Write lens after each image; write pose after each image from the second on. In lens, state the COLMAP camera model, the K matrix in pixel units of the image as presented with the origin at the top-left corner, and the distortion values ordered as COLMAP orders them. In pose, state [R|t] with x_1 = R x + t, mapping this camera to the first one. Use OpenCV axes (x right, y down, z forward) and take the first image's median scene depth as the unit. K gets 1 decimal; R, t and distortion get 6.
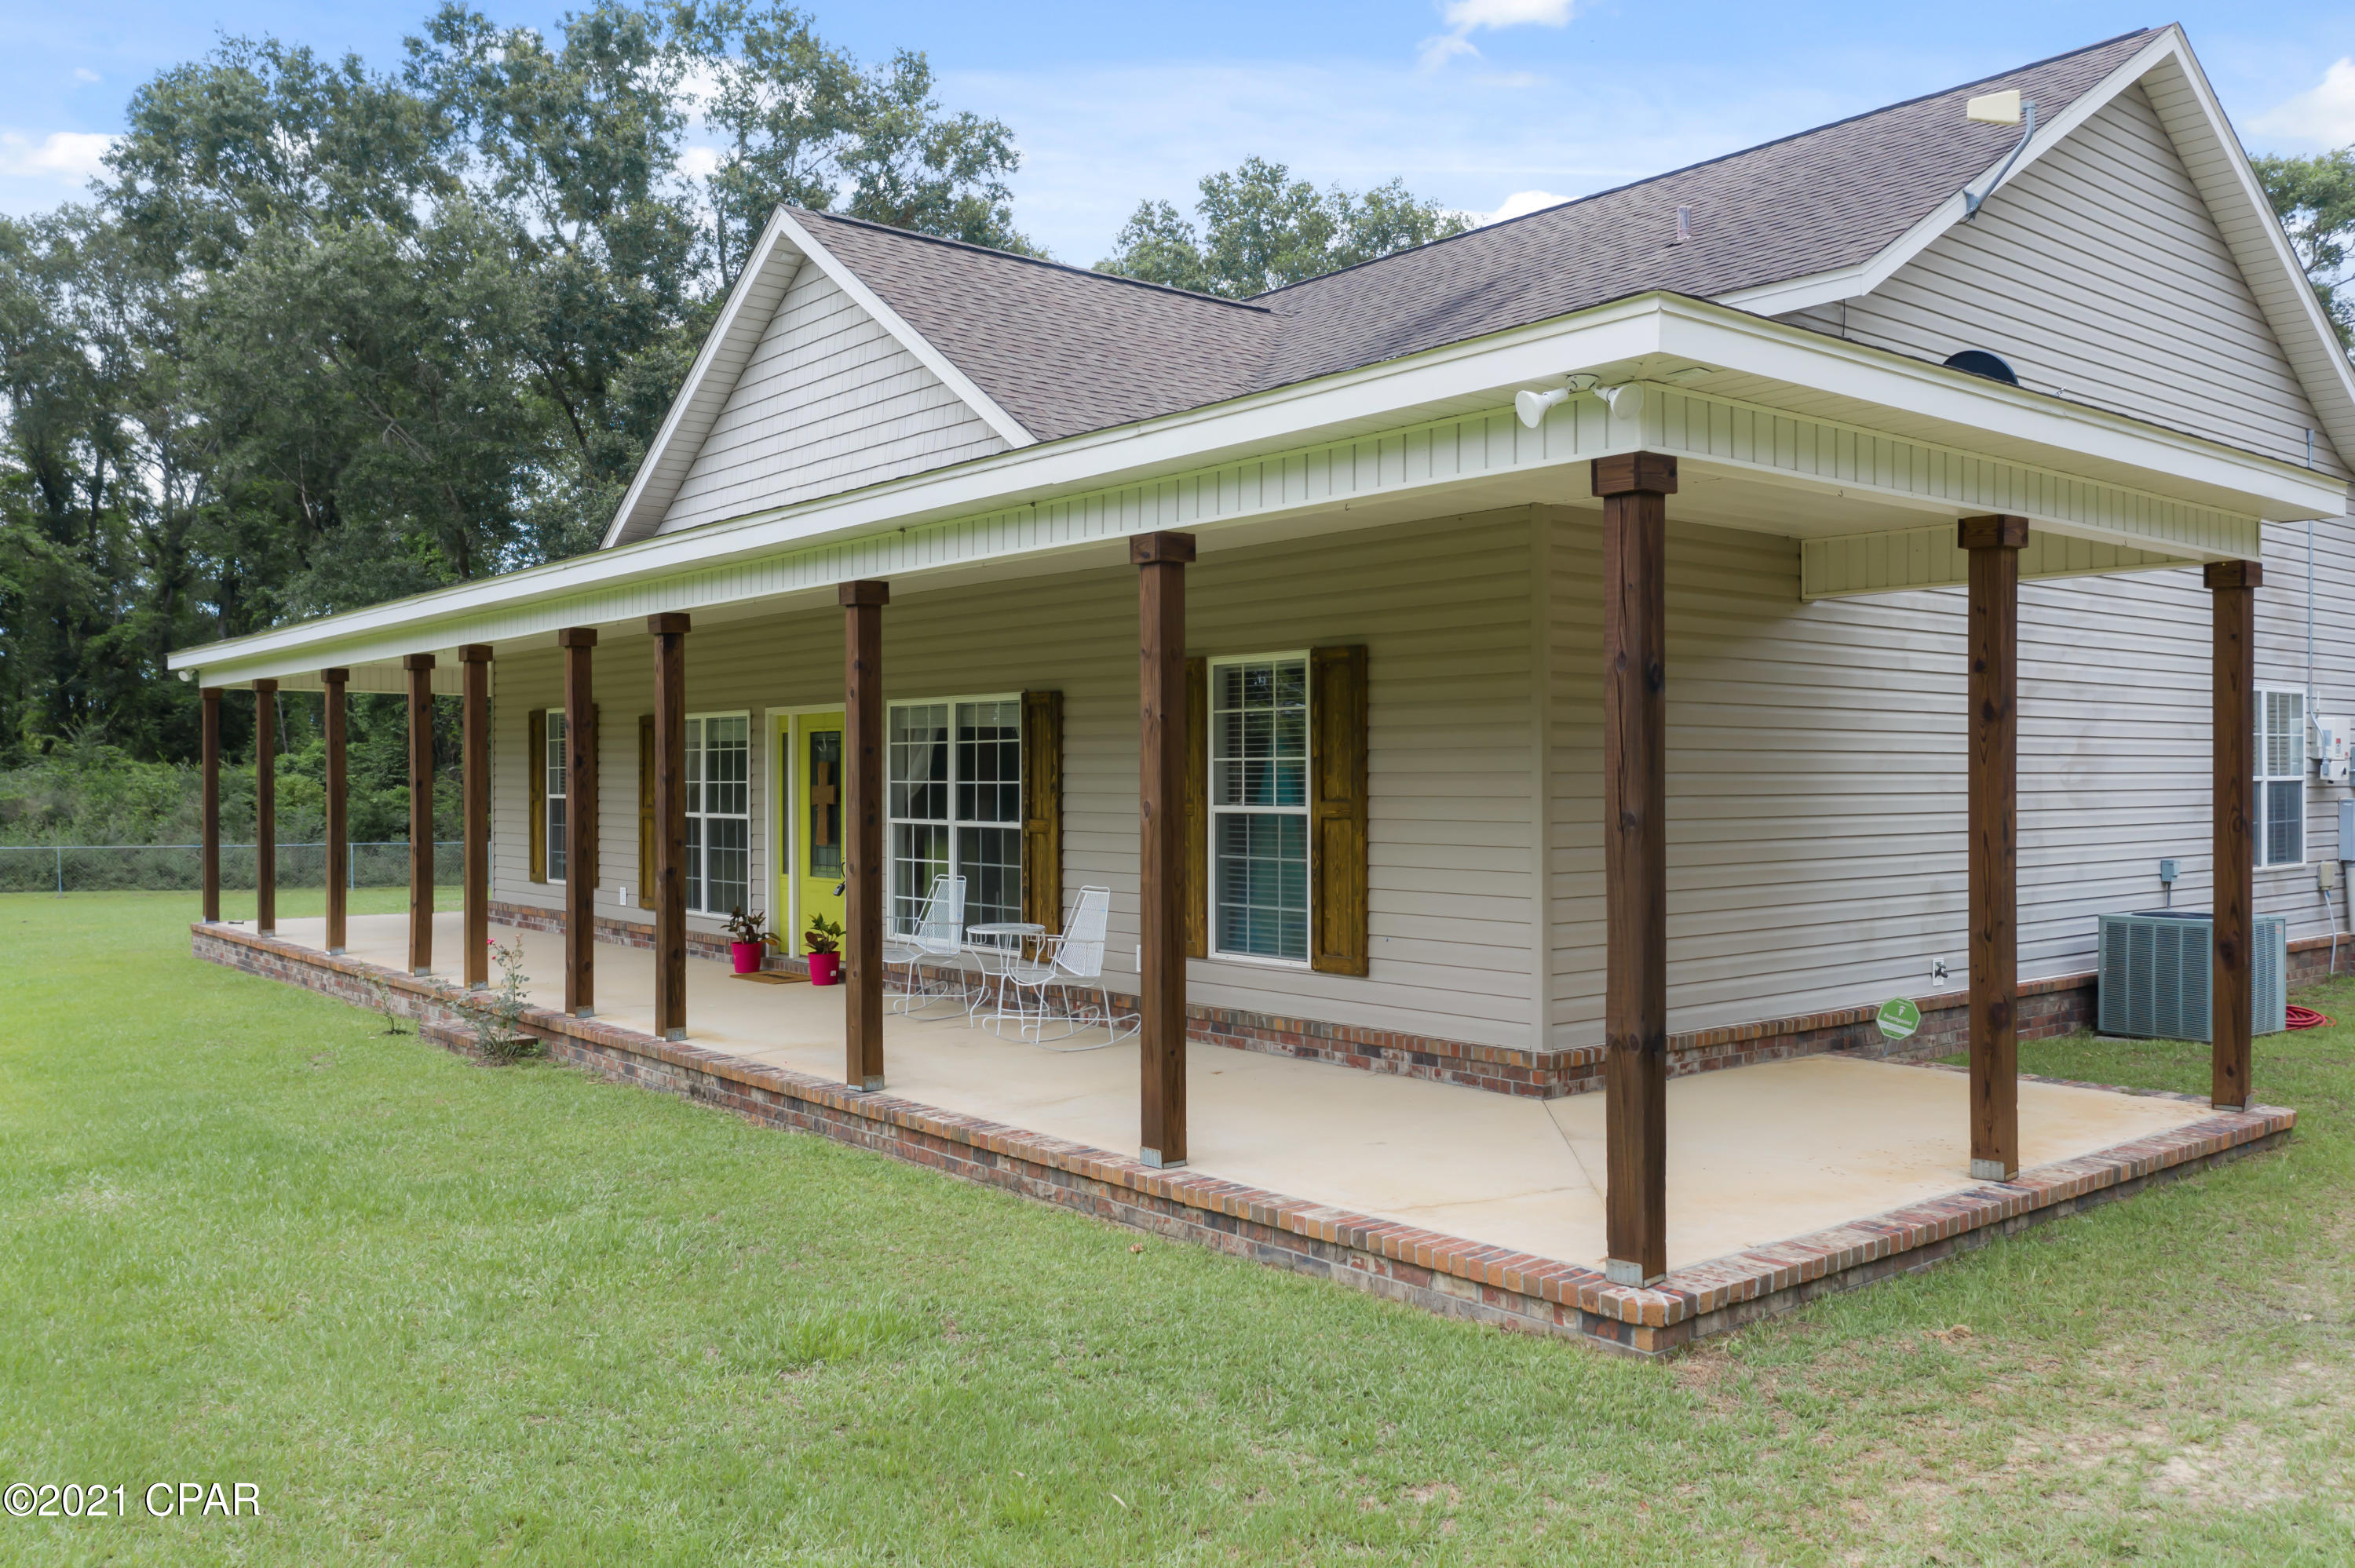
lens RADIAL K [[1854.3, 0, 1177.5], [0, 1854.3, 784.0], [0, 0, 1]] dist [-0.013463, 0.004305]
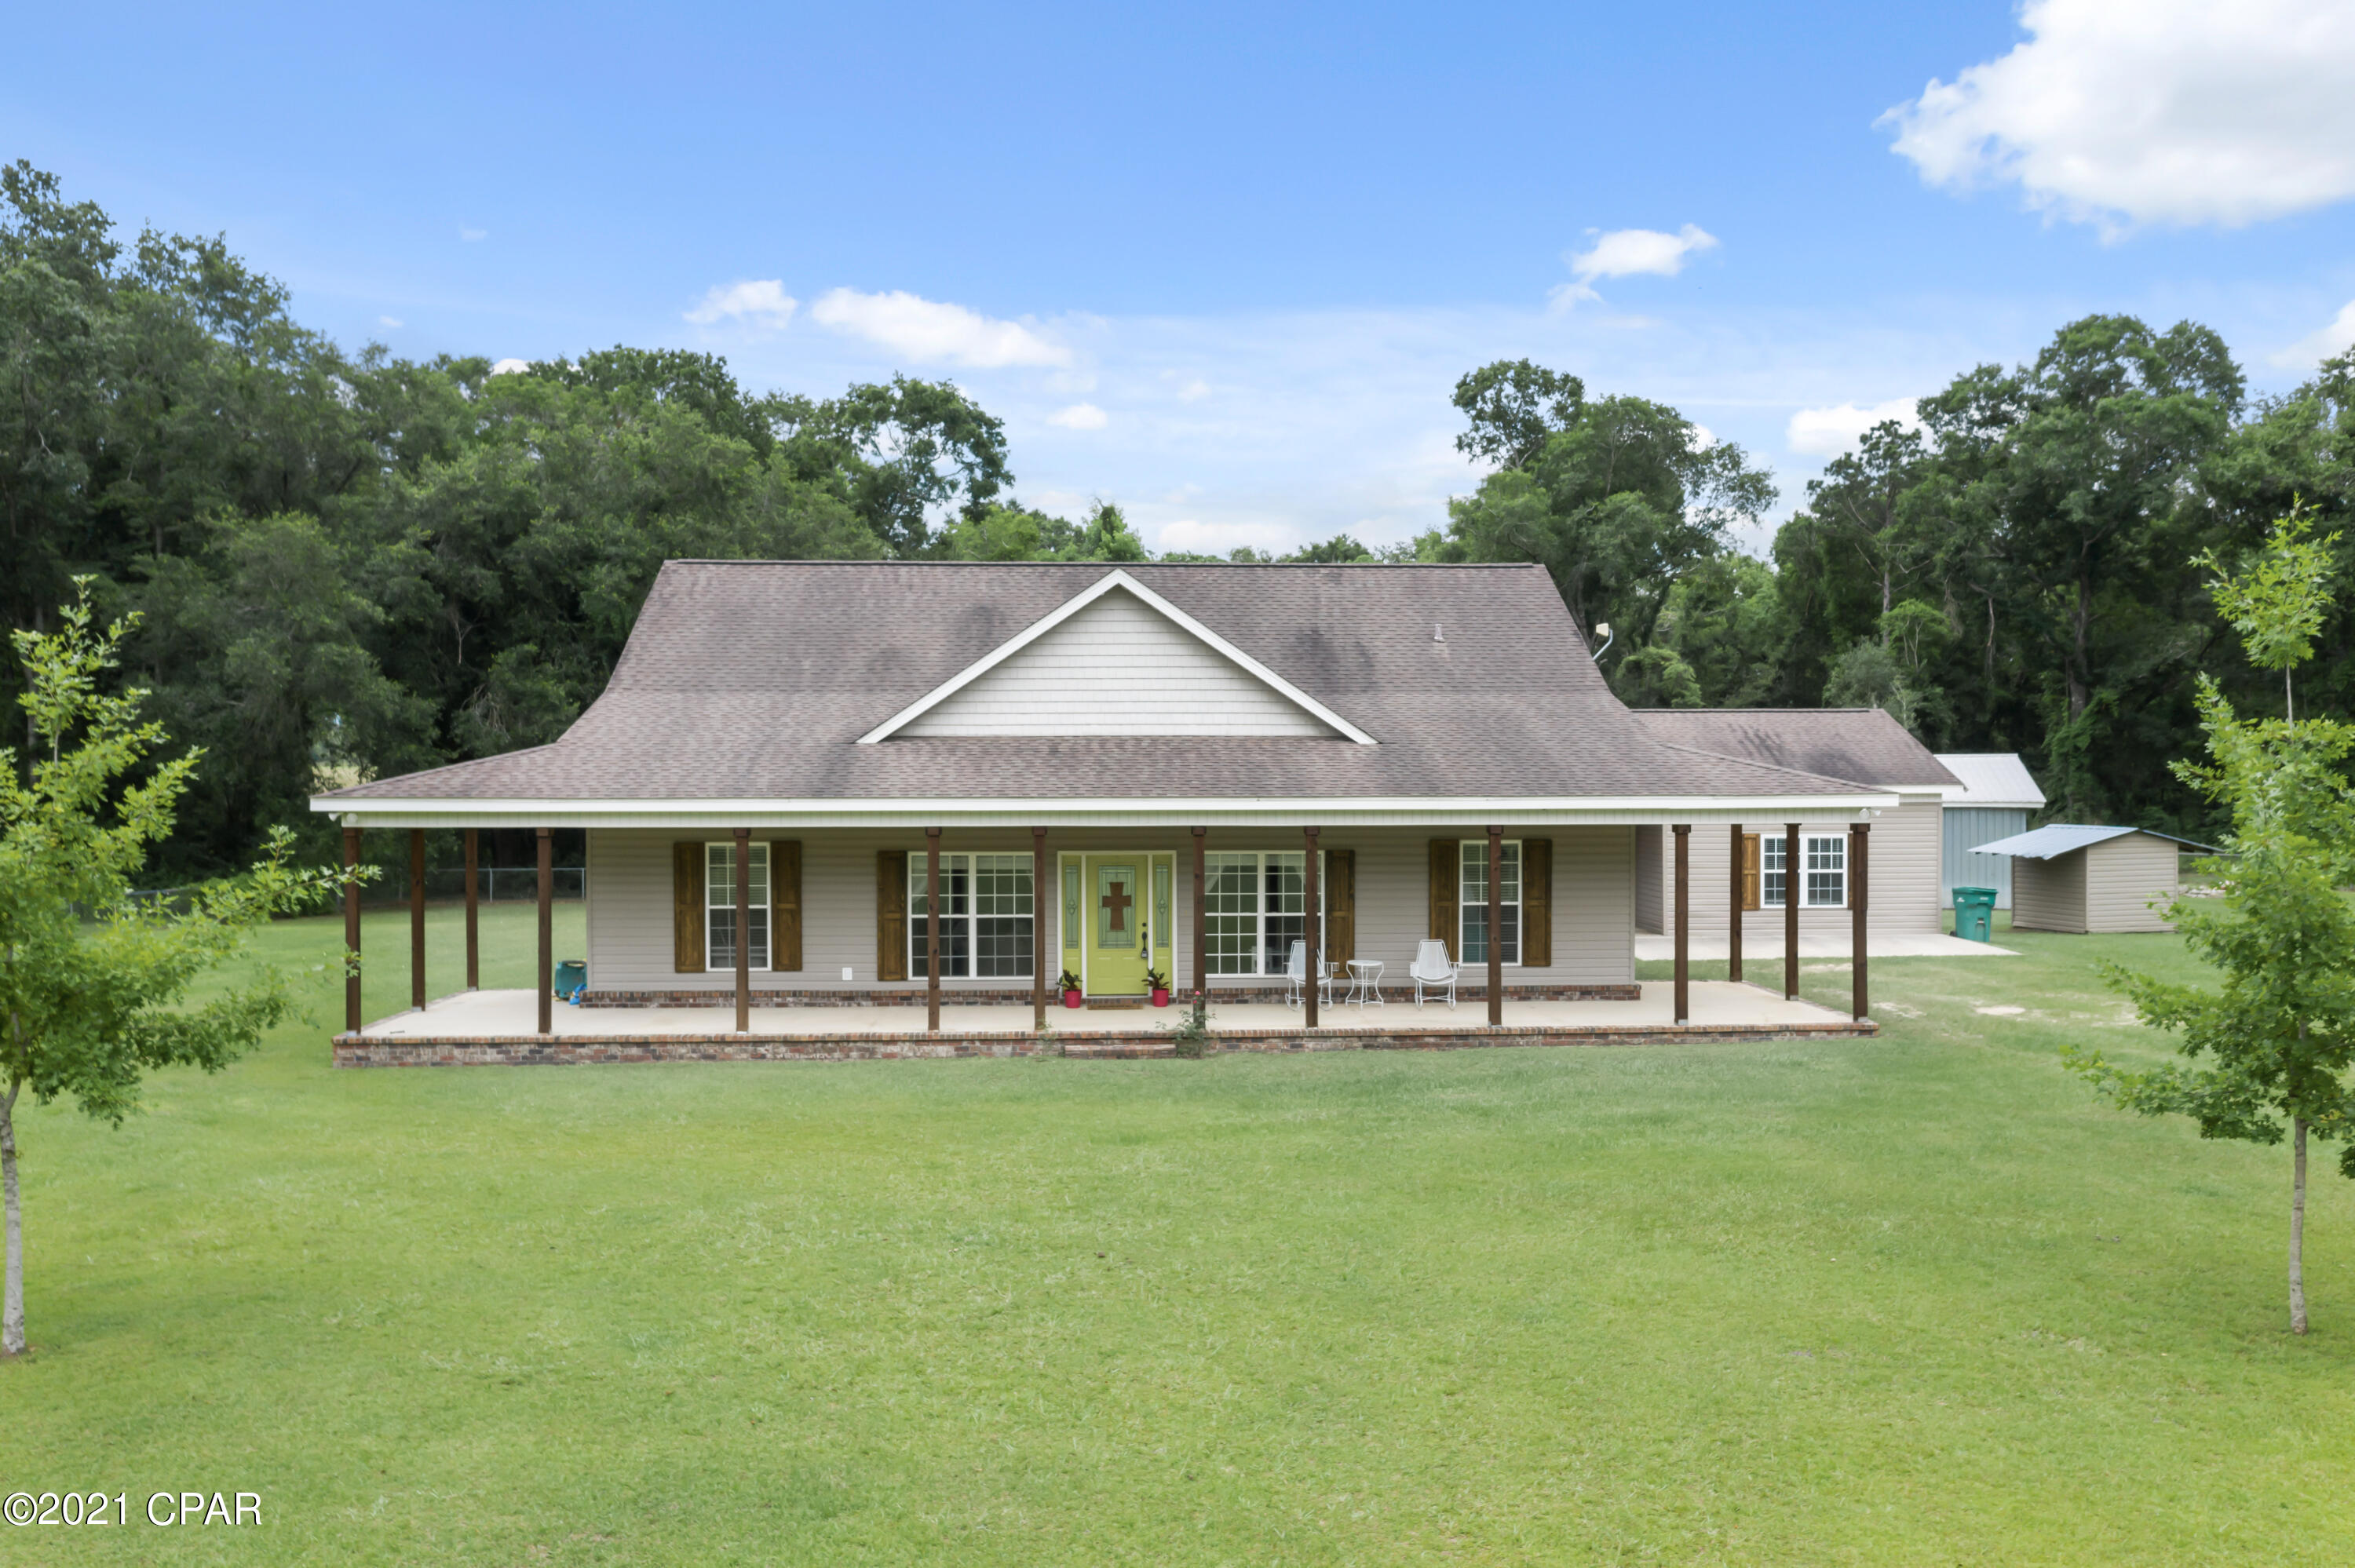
lens RADIAL K [[1854.3, 0, 1177.5], [0, 1854.3, 784.0], [0, 0, 1]] dist [-0.013463, 0.004305]
pose [[0.598270, -0.009956, 0.801233, -2.143173], [0.001986, 0.999938, 0.010942, -0.170111], [-0.801292, -0.004955, 0.598253, -0.140853]]
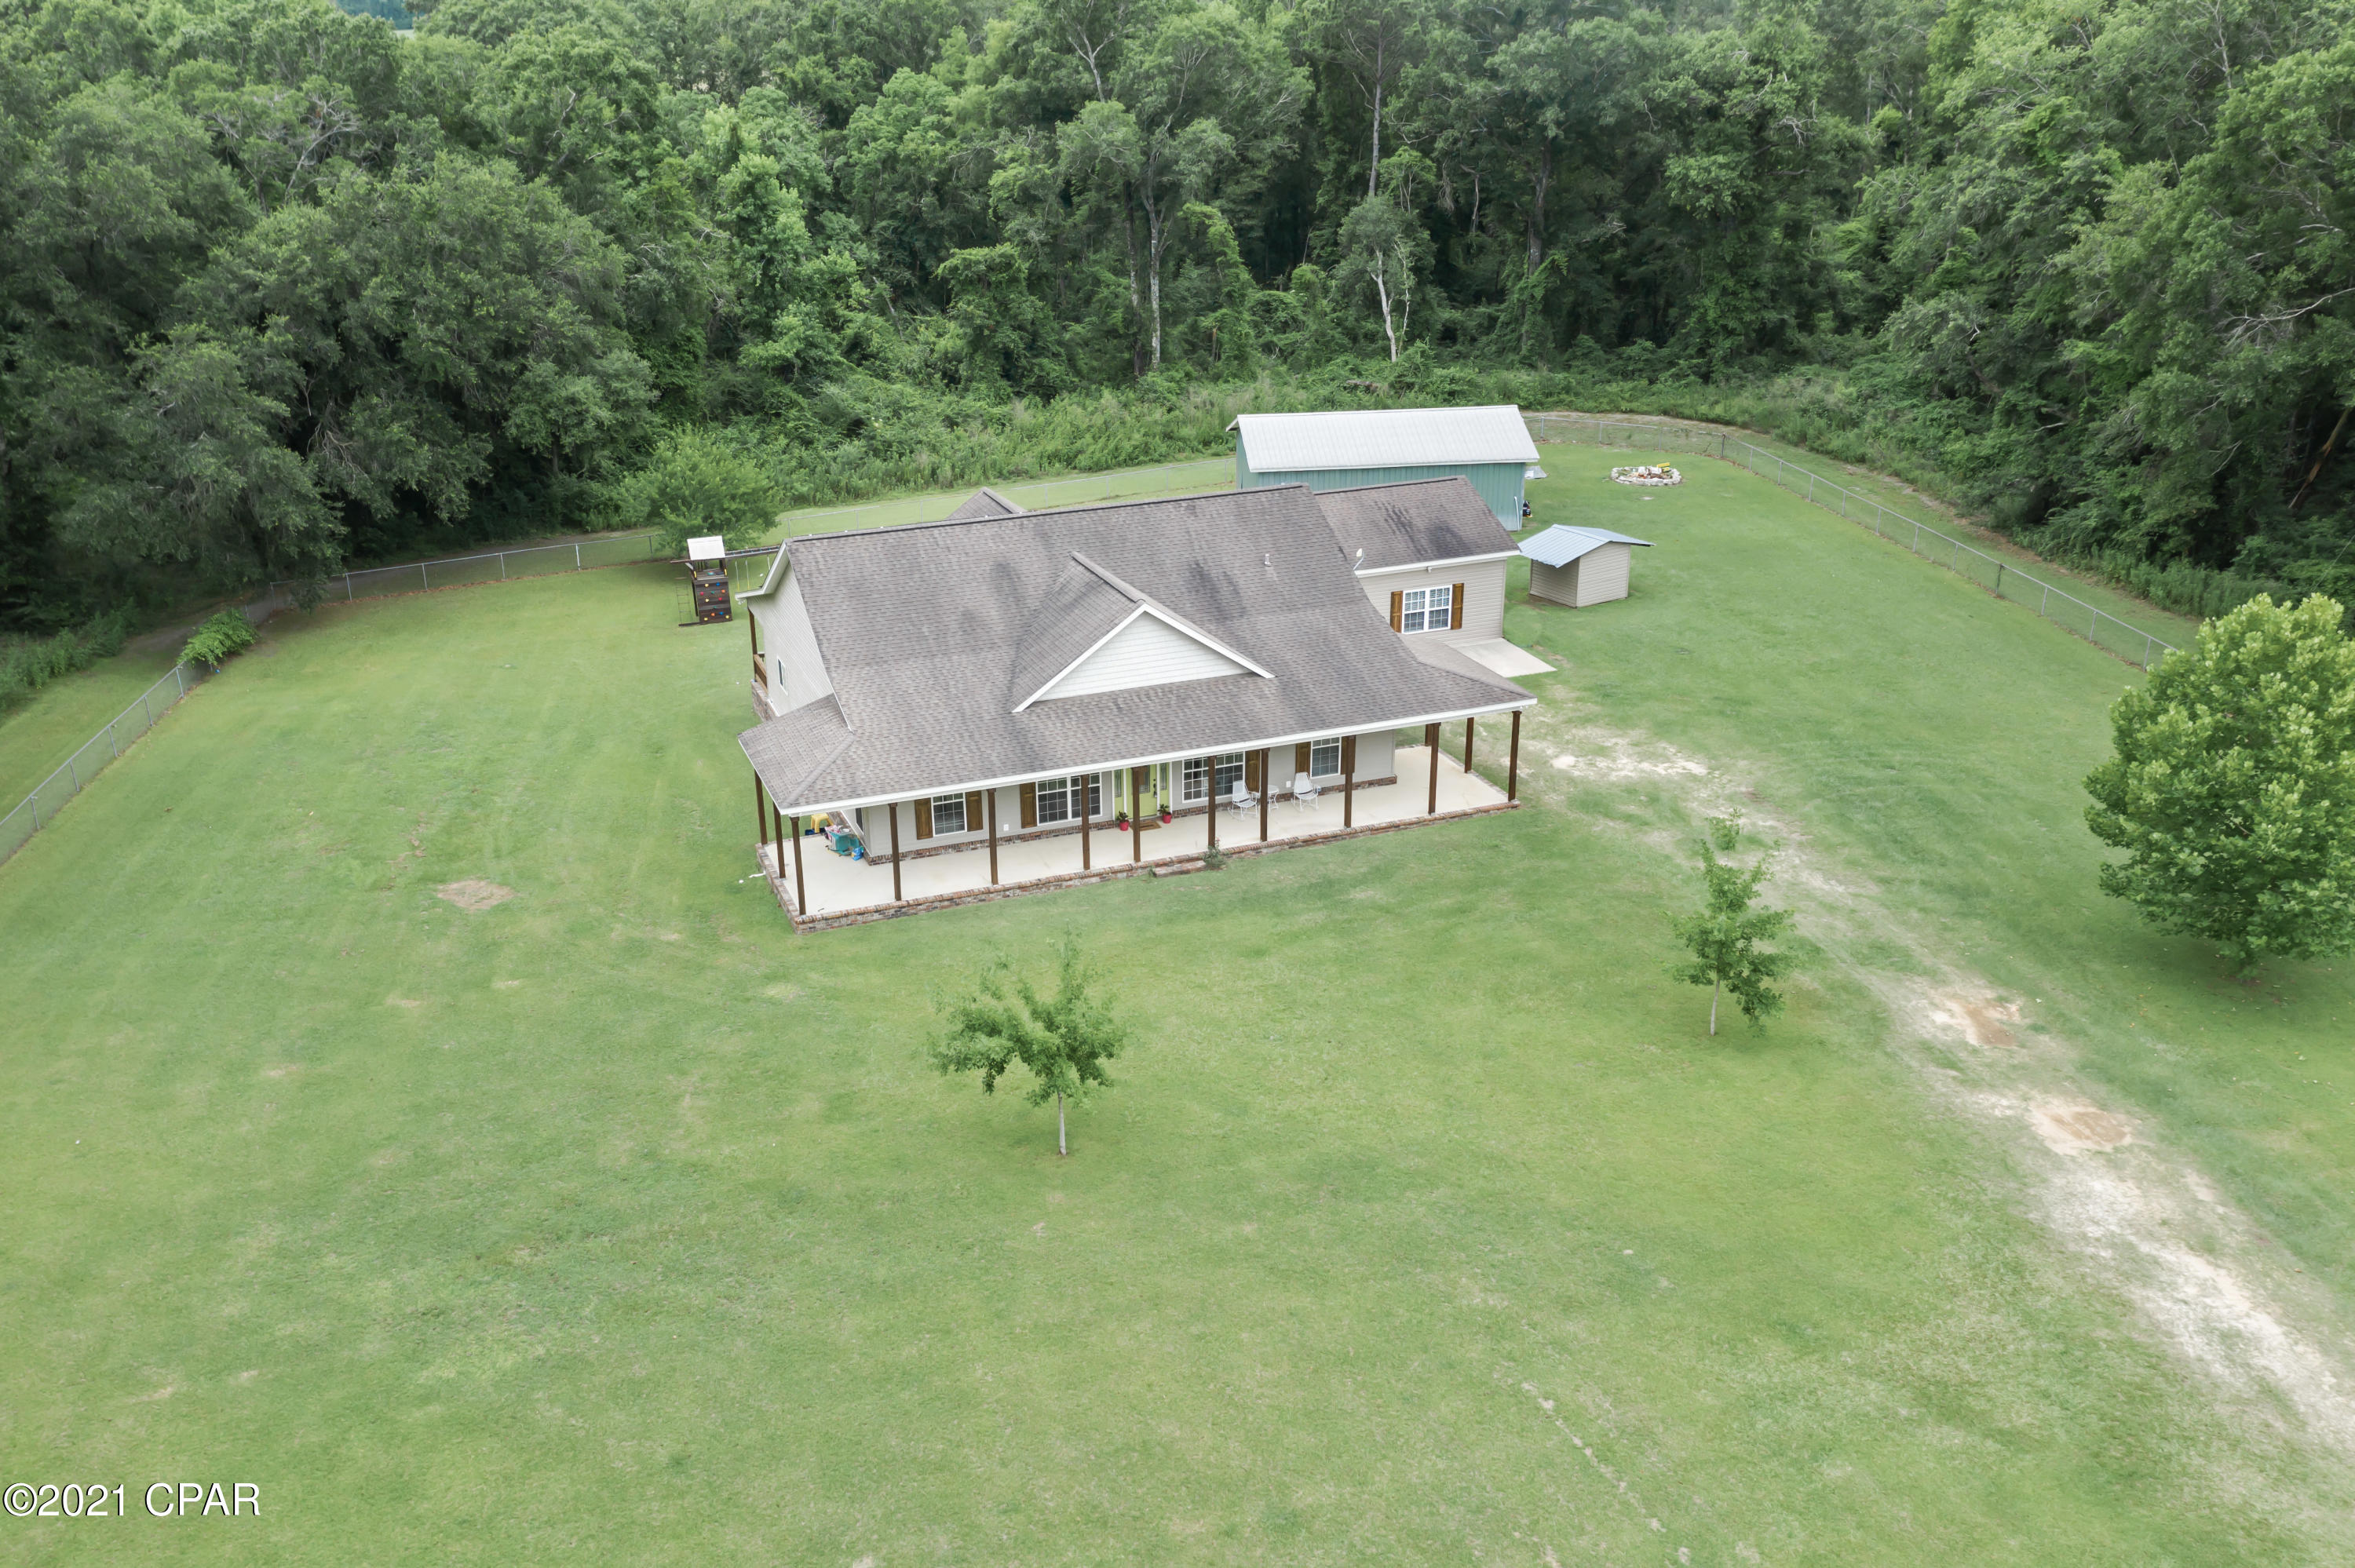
lens RADIAL K [[1892.7, 0, 1177.5], [0, 1892.7, 784.0], [0, 0, 1]] dist [0.057354, 0.000813]
pose [[0.331497, -0.324654, 0.885838, -4.300711], [0.009612, 0.940042, 0.340922, -1.528102], [-0.943407, -0.104499, 0.314742, -0.155425]]
